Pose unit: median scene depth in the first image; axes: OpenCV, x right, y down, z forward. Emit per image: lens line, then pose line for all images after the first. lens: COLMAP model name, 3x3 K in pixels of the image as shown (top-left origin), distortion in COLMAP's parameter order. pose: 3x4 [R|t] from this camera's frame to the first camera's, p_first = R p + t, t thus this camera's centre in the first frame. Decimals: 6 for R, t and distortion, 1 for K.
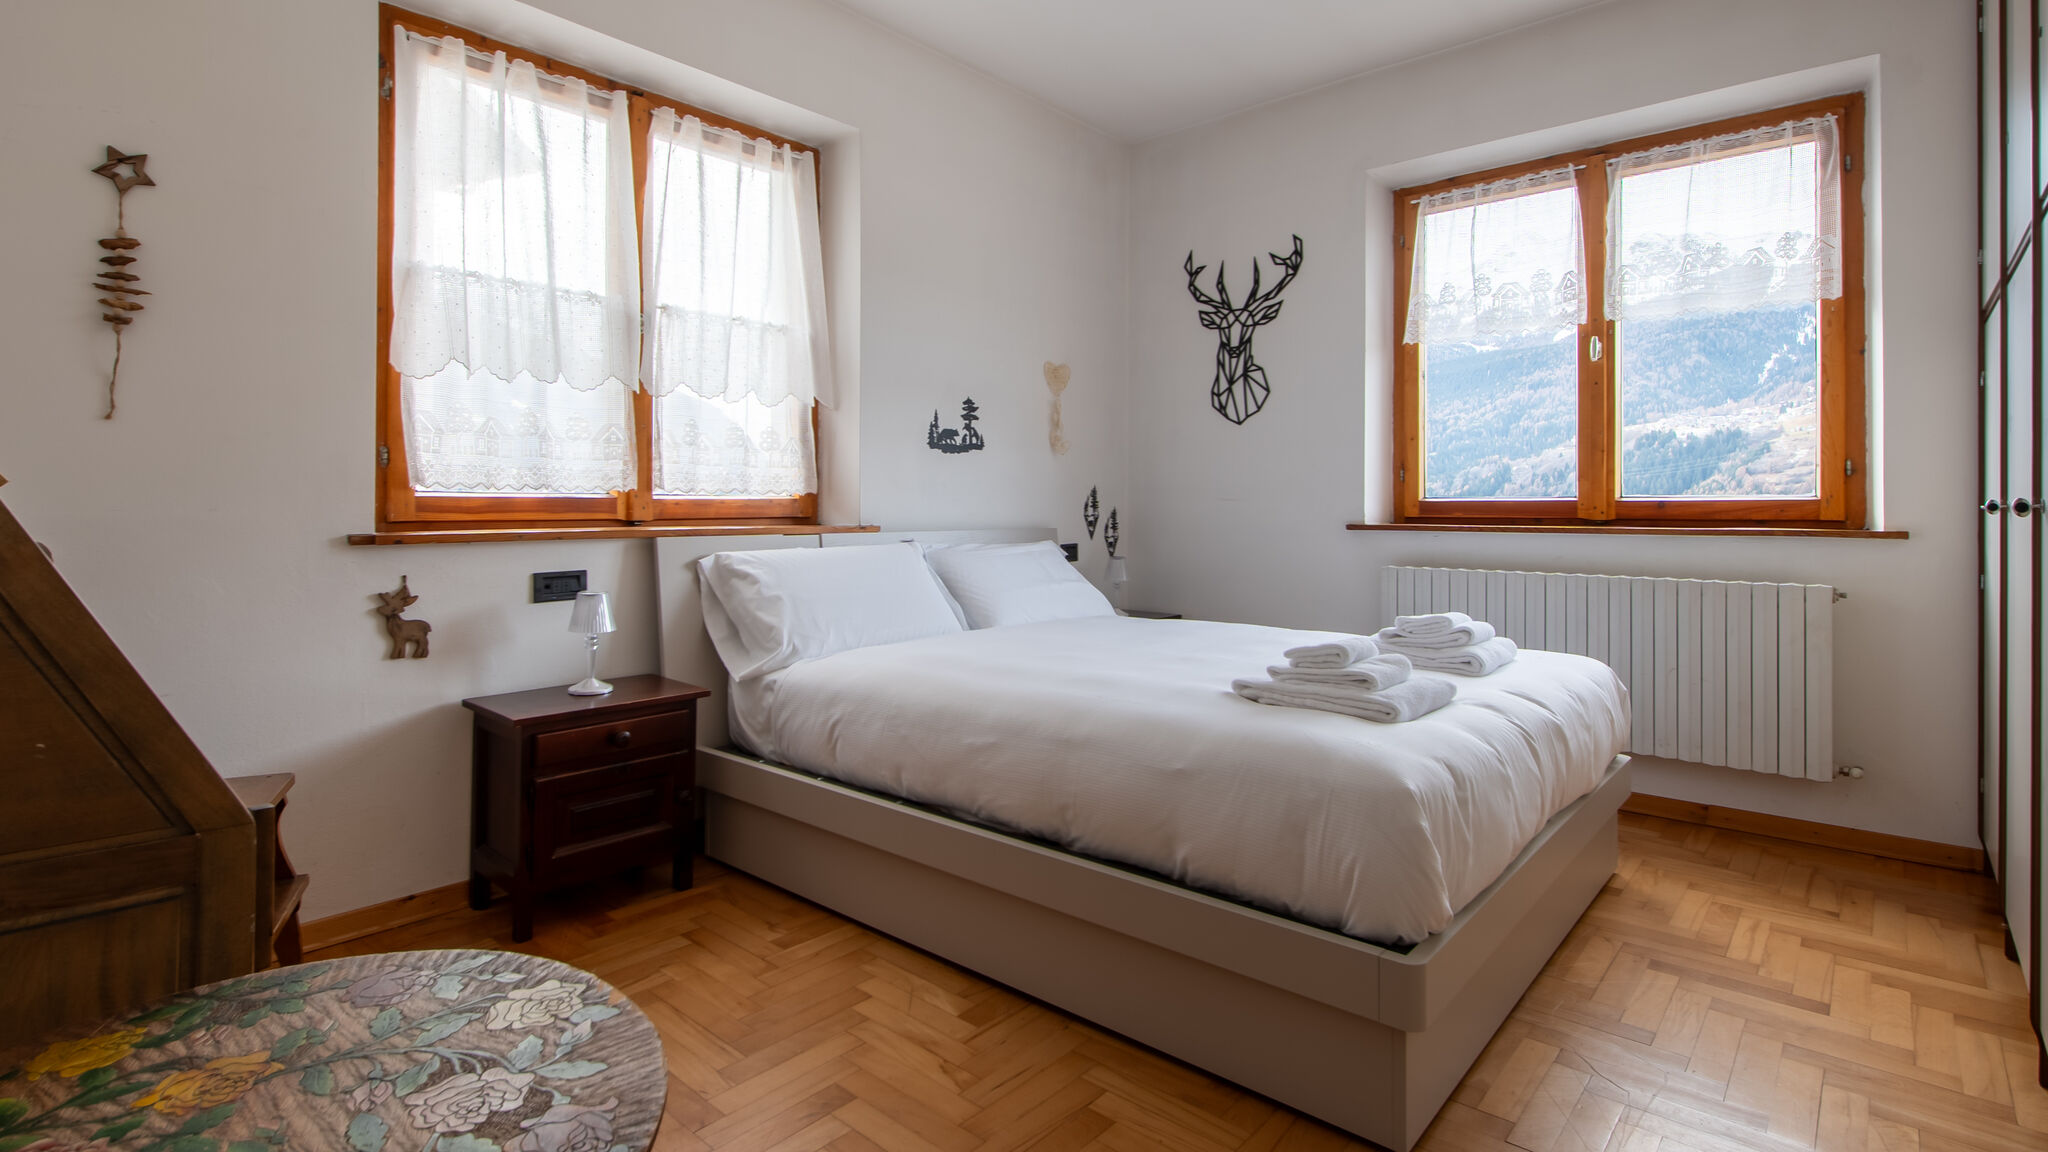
lens RADIAL K [[983.7, 0, 1022.9], [0, 983.7, 496.1], [0, 0, 1]] dist [0.003785, -0.001775]
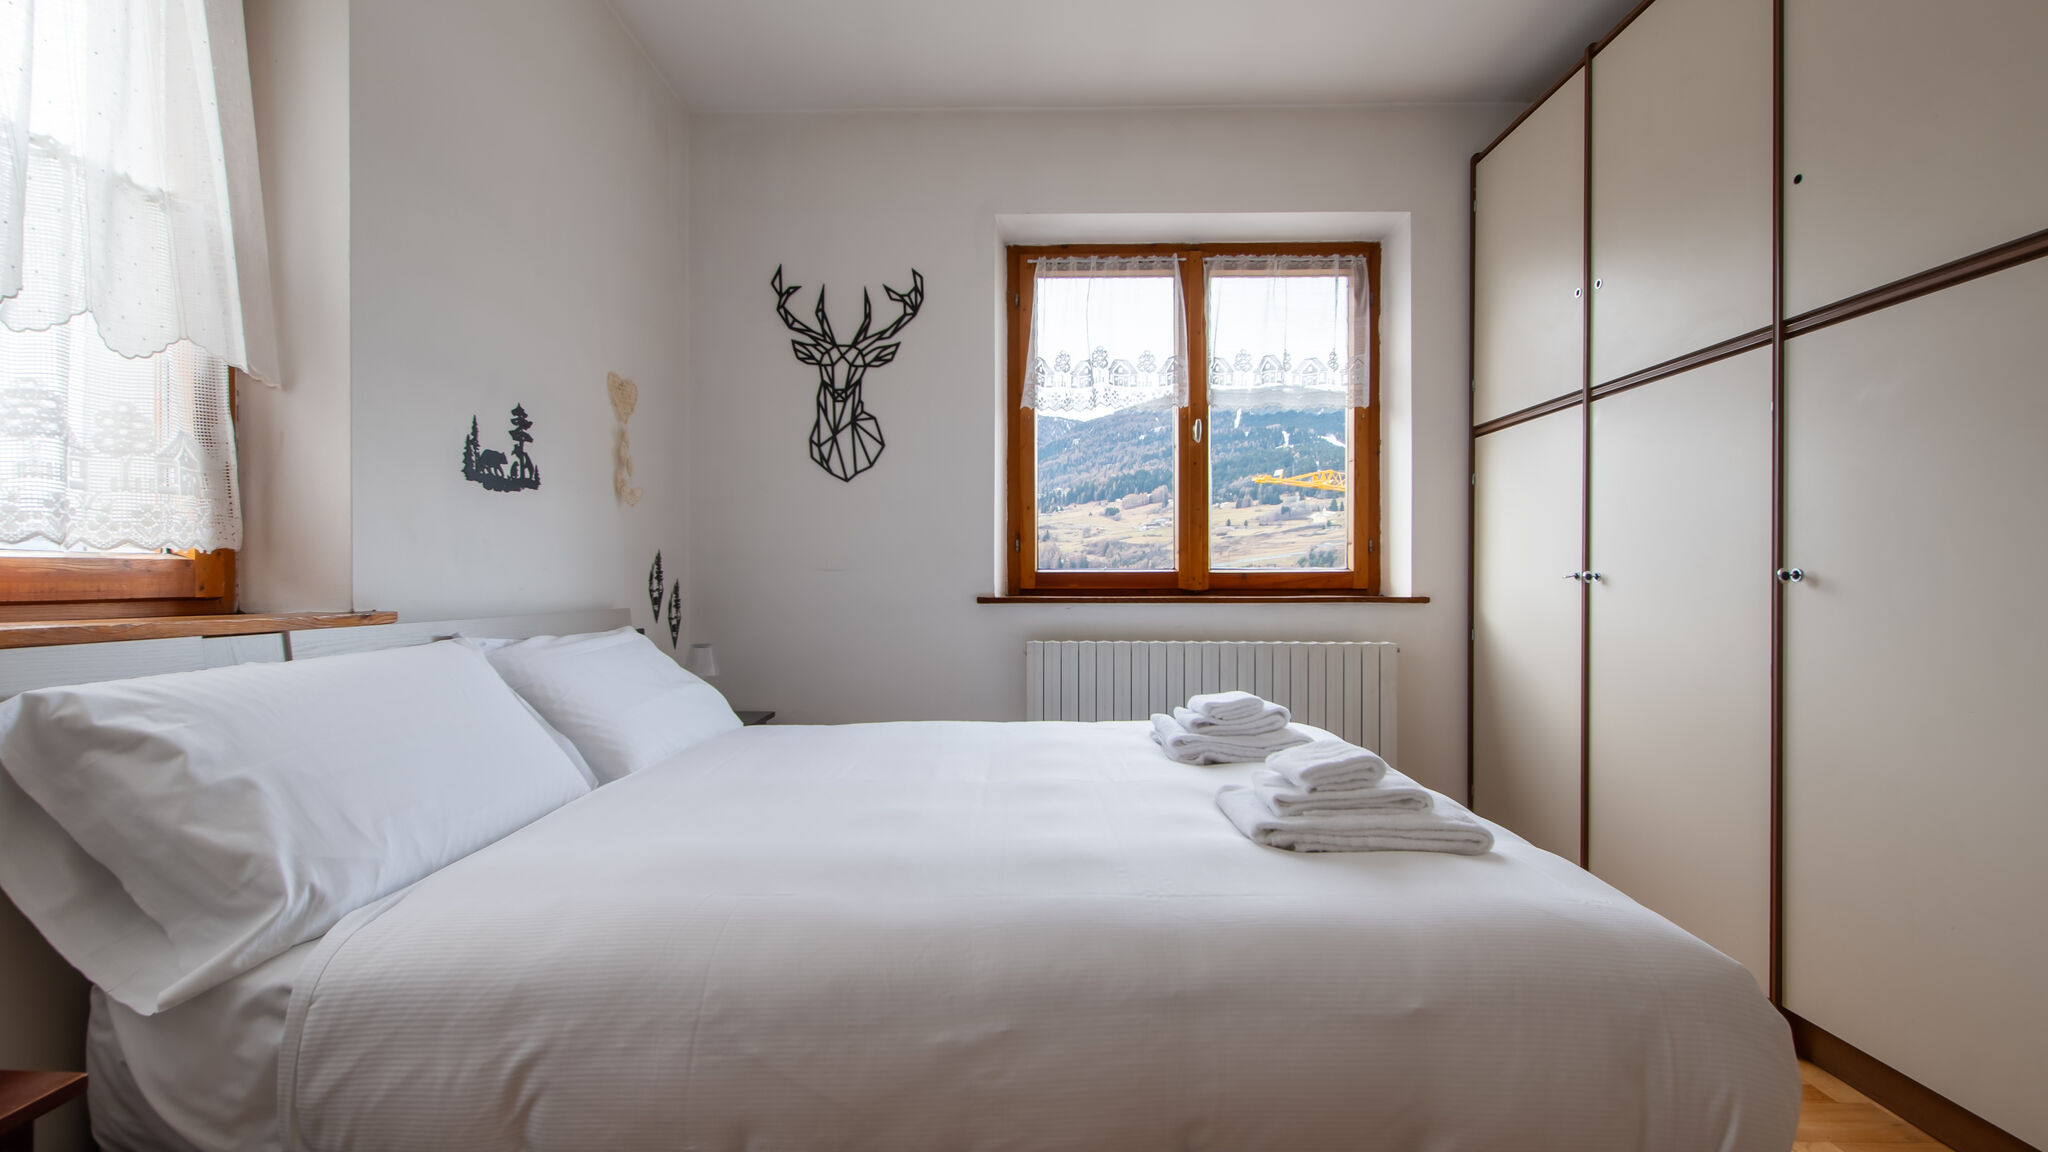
lens RADIAL K [[887.7, 0, 1019.5], [0, 887.7, 582.7], [0, 0, 1]] dist [0.002781, -0.002161]
pose [[0.763886, -0.002646, 0.645346, -0.208398], [-0.005427, 0.999930, 0.010524, 0.007338], [-0.645328, -0.011541, 0.763818, 0.415537]]
